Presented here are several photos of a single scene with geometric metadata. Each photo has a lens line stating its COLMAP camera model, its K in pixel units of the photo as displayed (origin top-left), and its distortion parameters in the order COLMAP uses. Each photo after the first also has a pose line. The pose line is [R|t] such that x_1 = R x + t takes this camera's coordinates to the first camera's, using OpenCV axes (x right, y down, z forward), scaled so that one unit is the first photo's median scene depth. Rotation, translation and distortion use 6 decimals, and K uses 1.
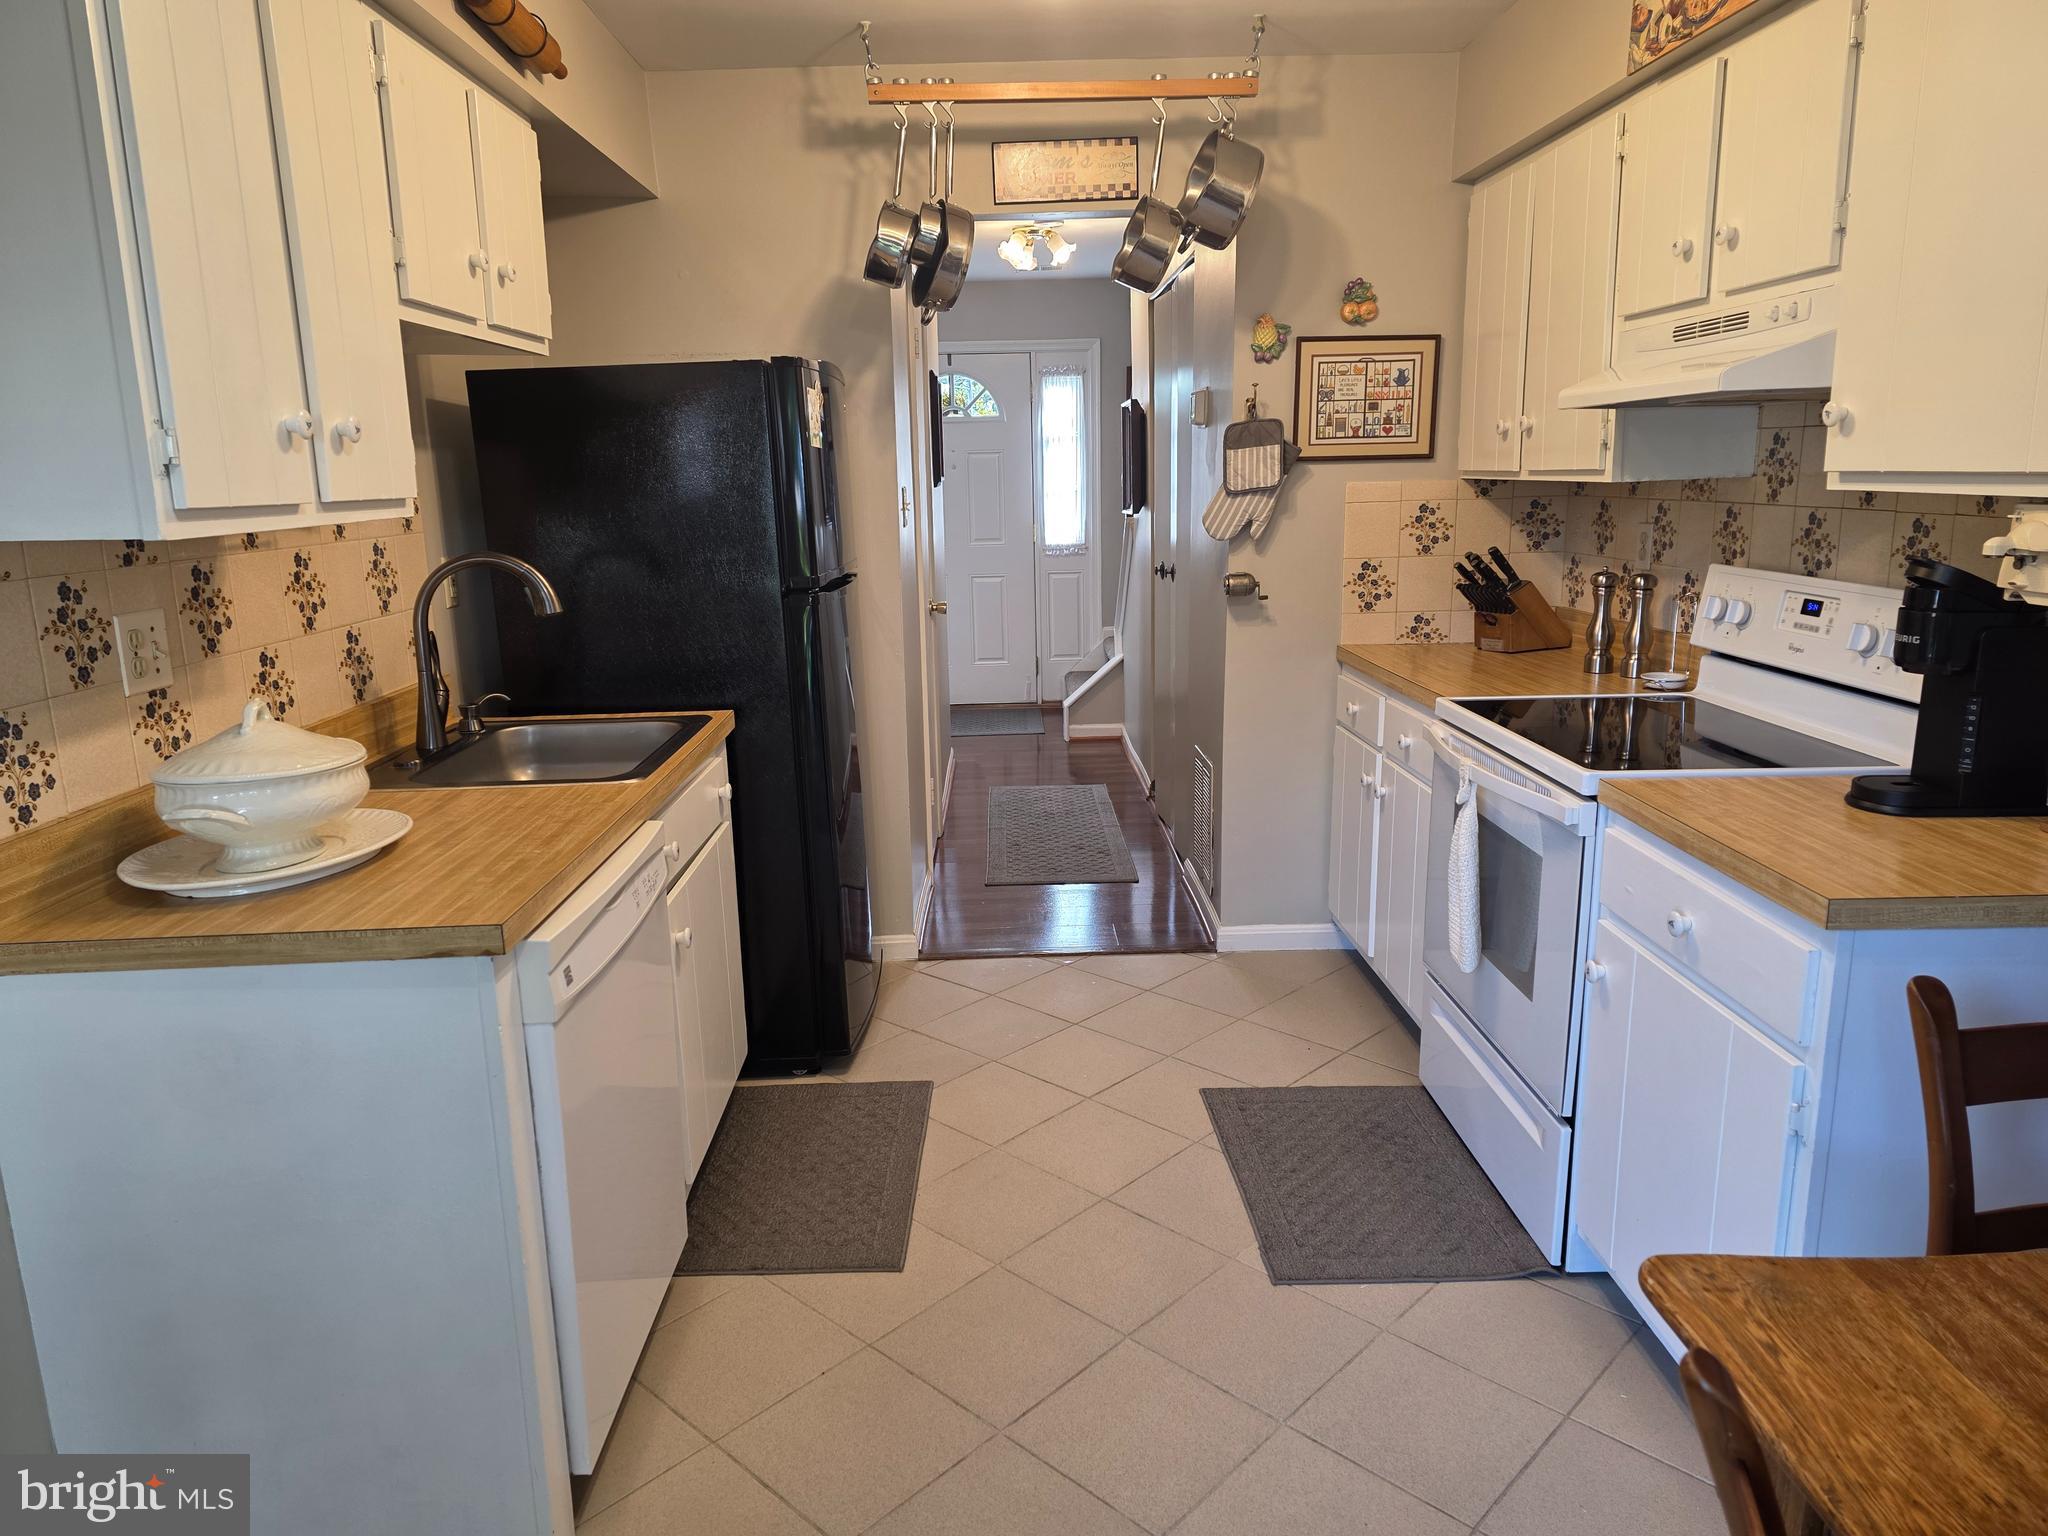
lens RADIAL K [[1417.4, 0, 1024.3], [0, 1417.4, 769.1], [0, 0, 1]] dist [0.051684, -0.012598]
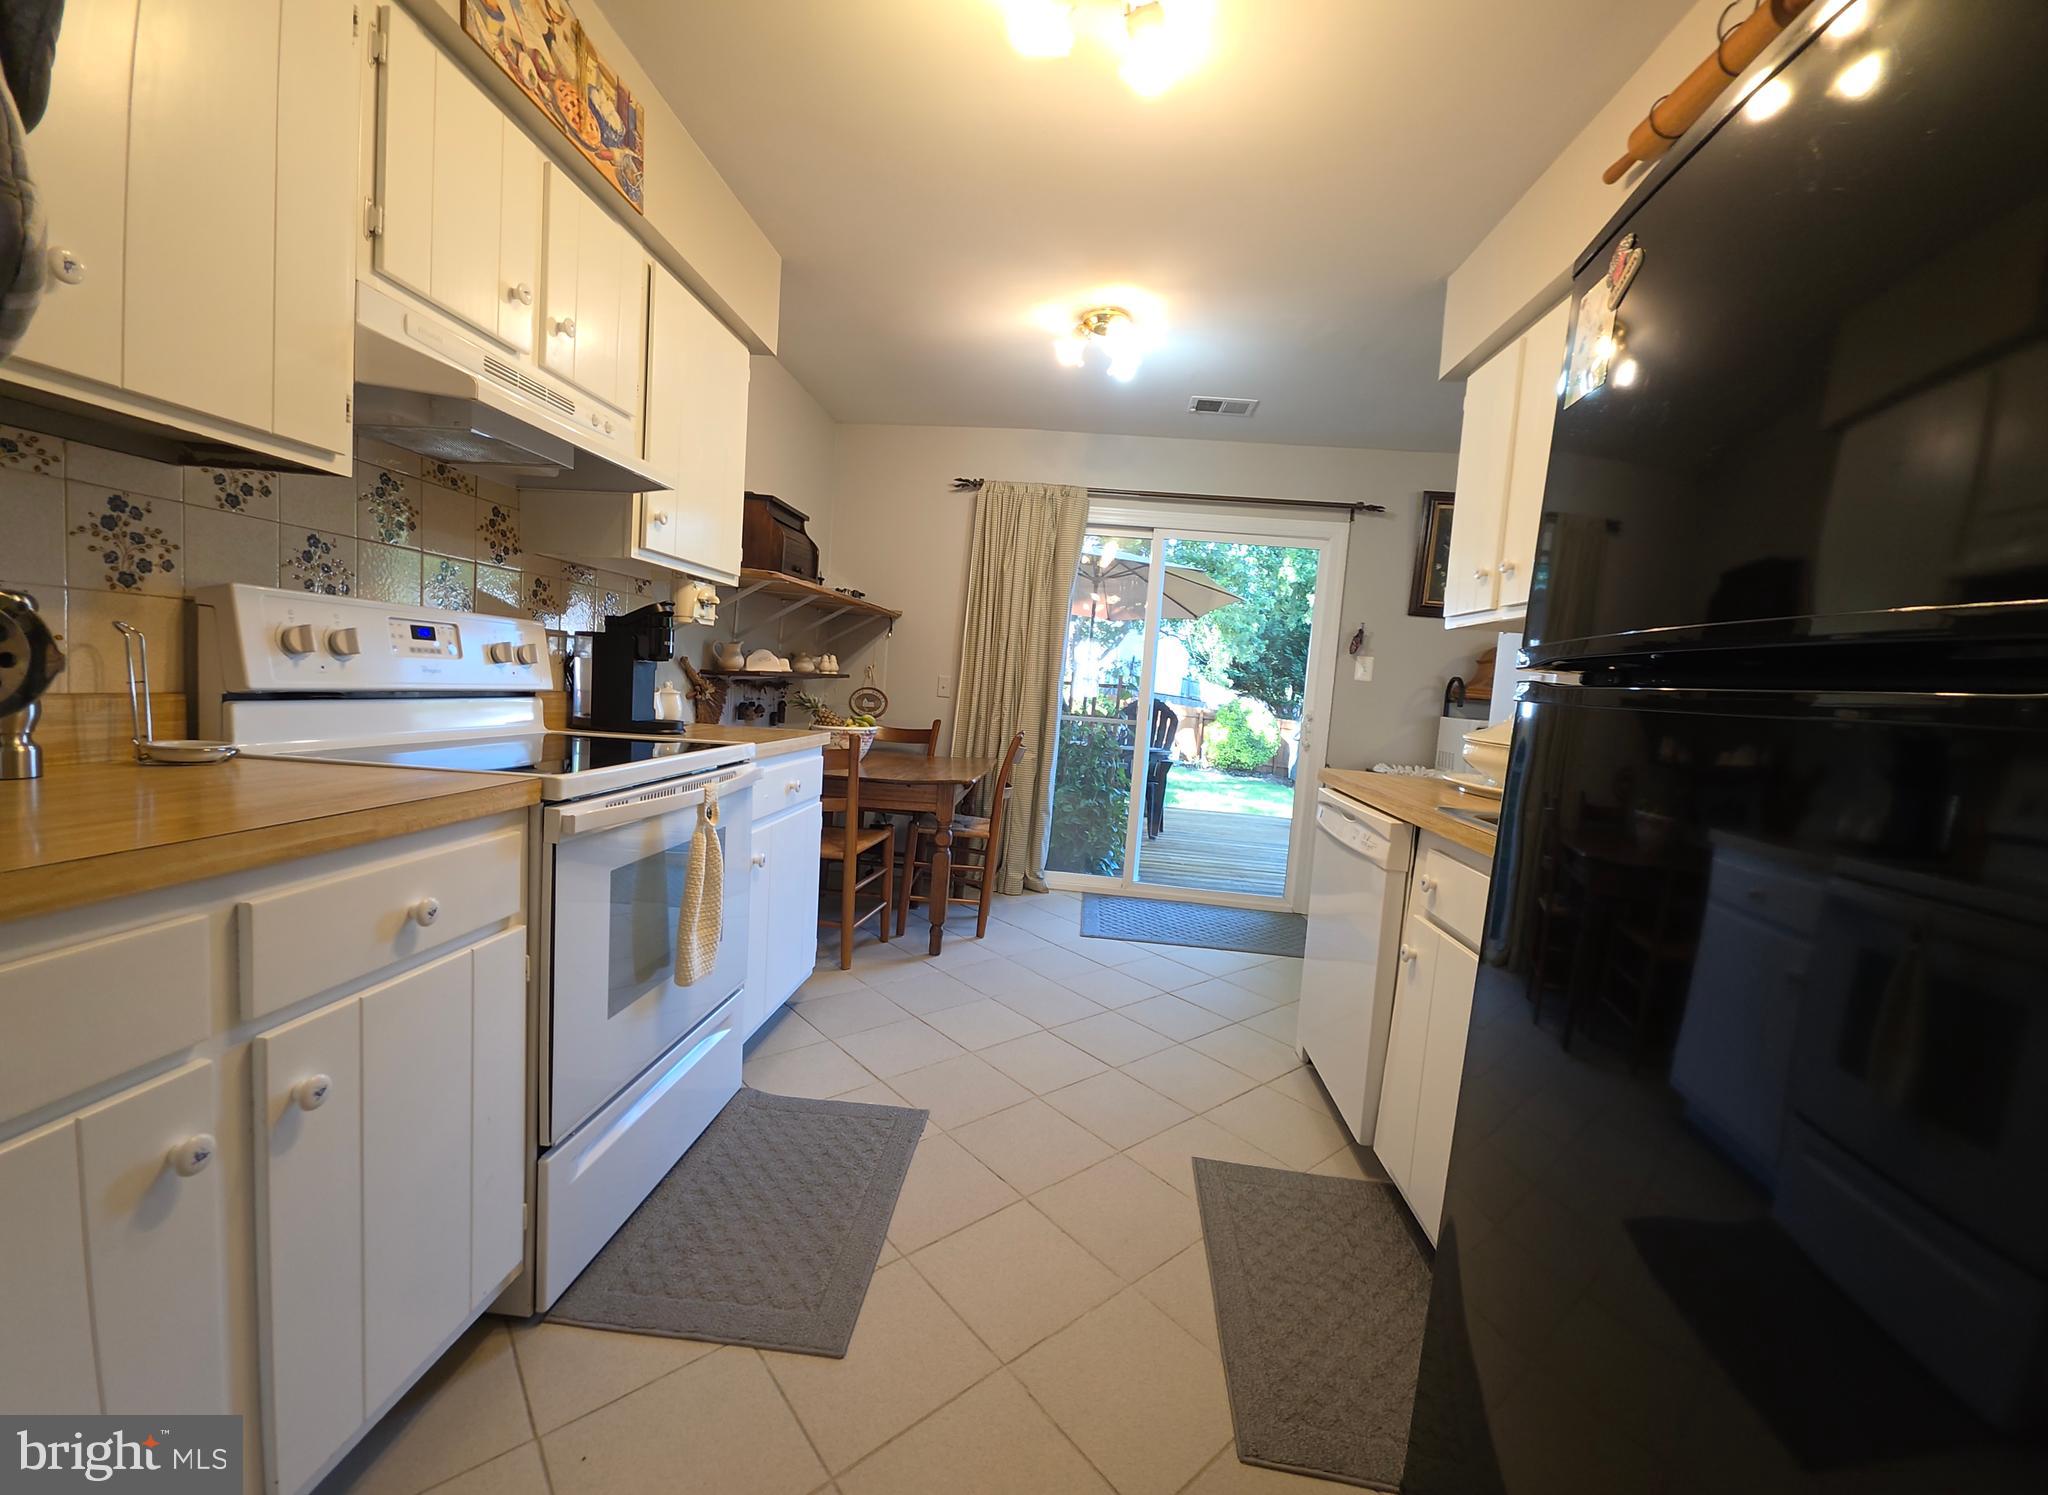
lens RADIAL K [[838.7, 0, 1028.1], [0, 838.7, 733.4], [0, 0, 1]] dist [0.001029, -0.000720]
pose [[-0.993089, -0.061284, 0.100093, 0.011871], [-0.032142, 0.962251, 0.270258, -0.225824], [-0.112878, 0.265173, -0.957571, 1.576469]]
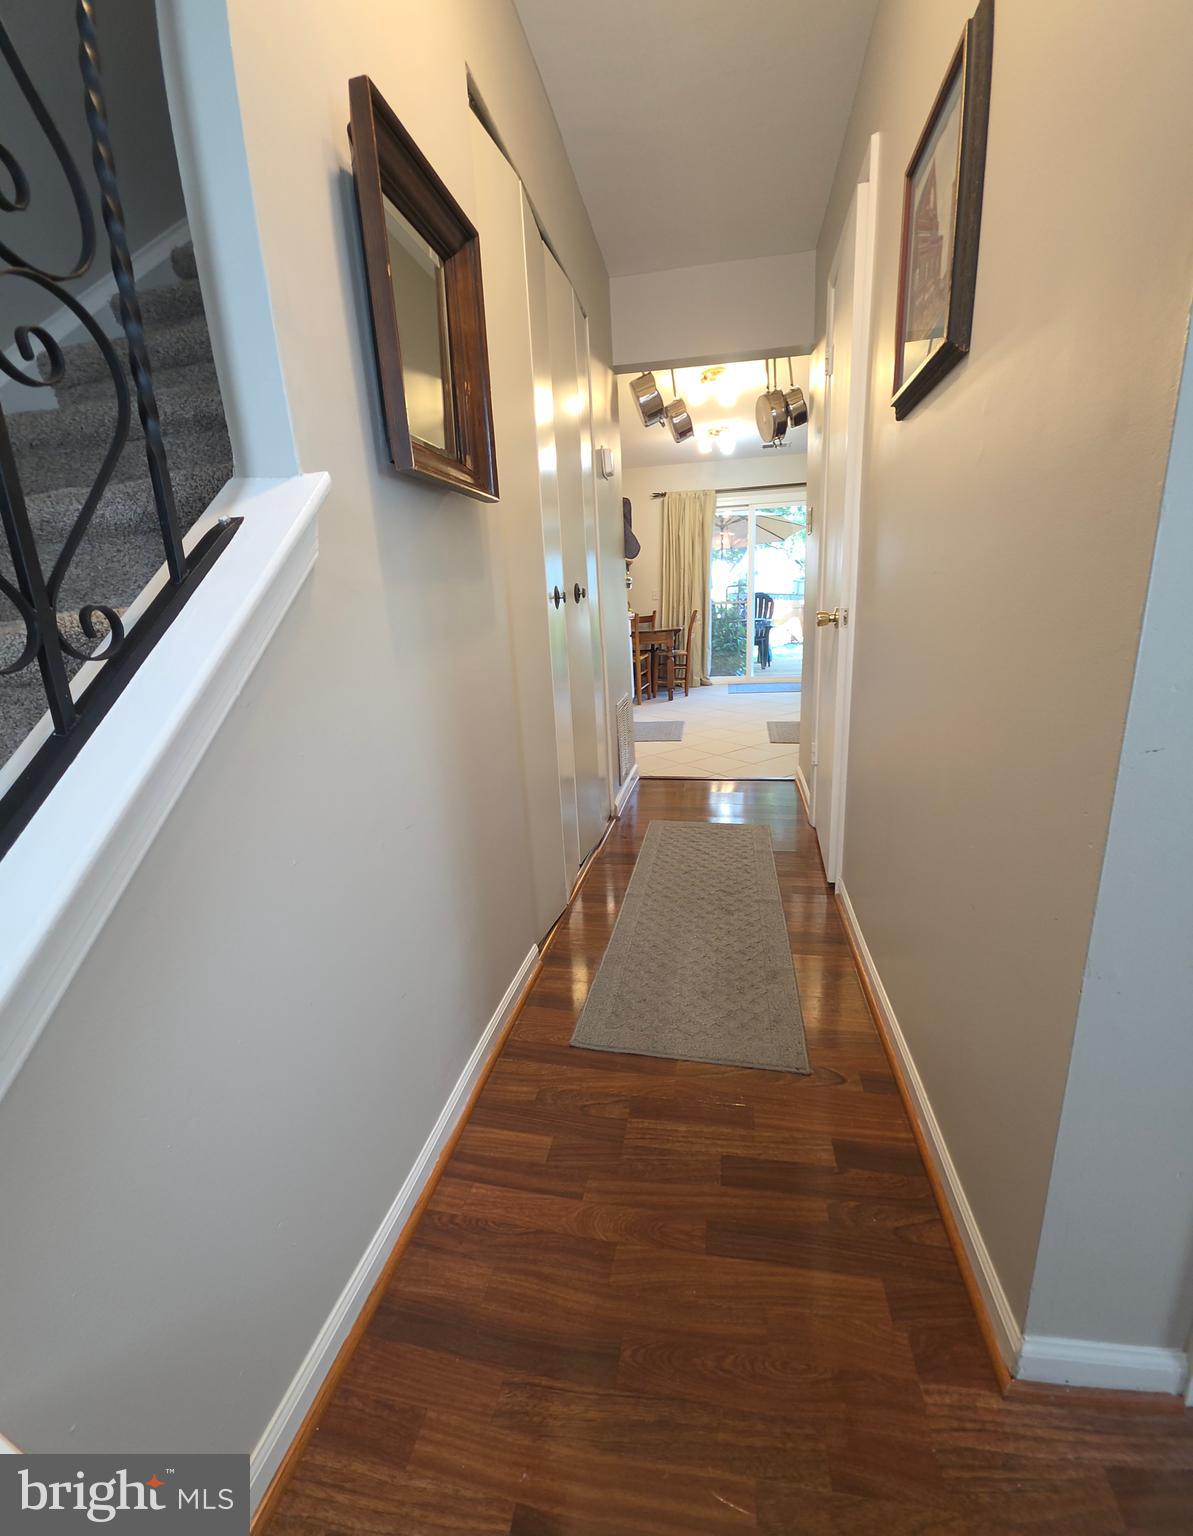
lens RADIAL K [[627.7, 0, 619.2], [0, 627.7, 771.6], [0, 0, 1]] dist [0.001272, -0.001476]
pose [[-0.980989, 0.006285, 0.193964, -0.013472], [0.096063, 0.884163, 0.457196, -0.439607], [-0.168622, 0.467137, -0.867957, 2.712014]]
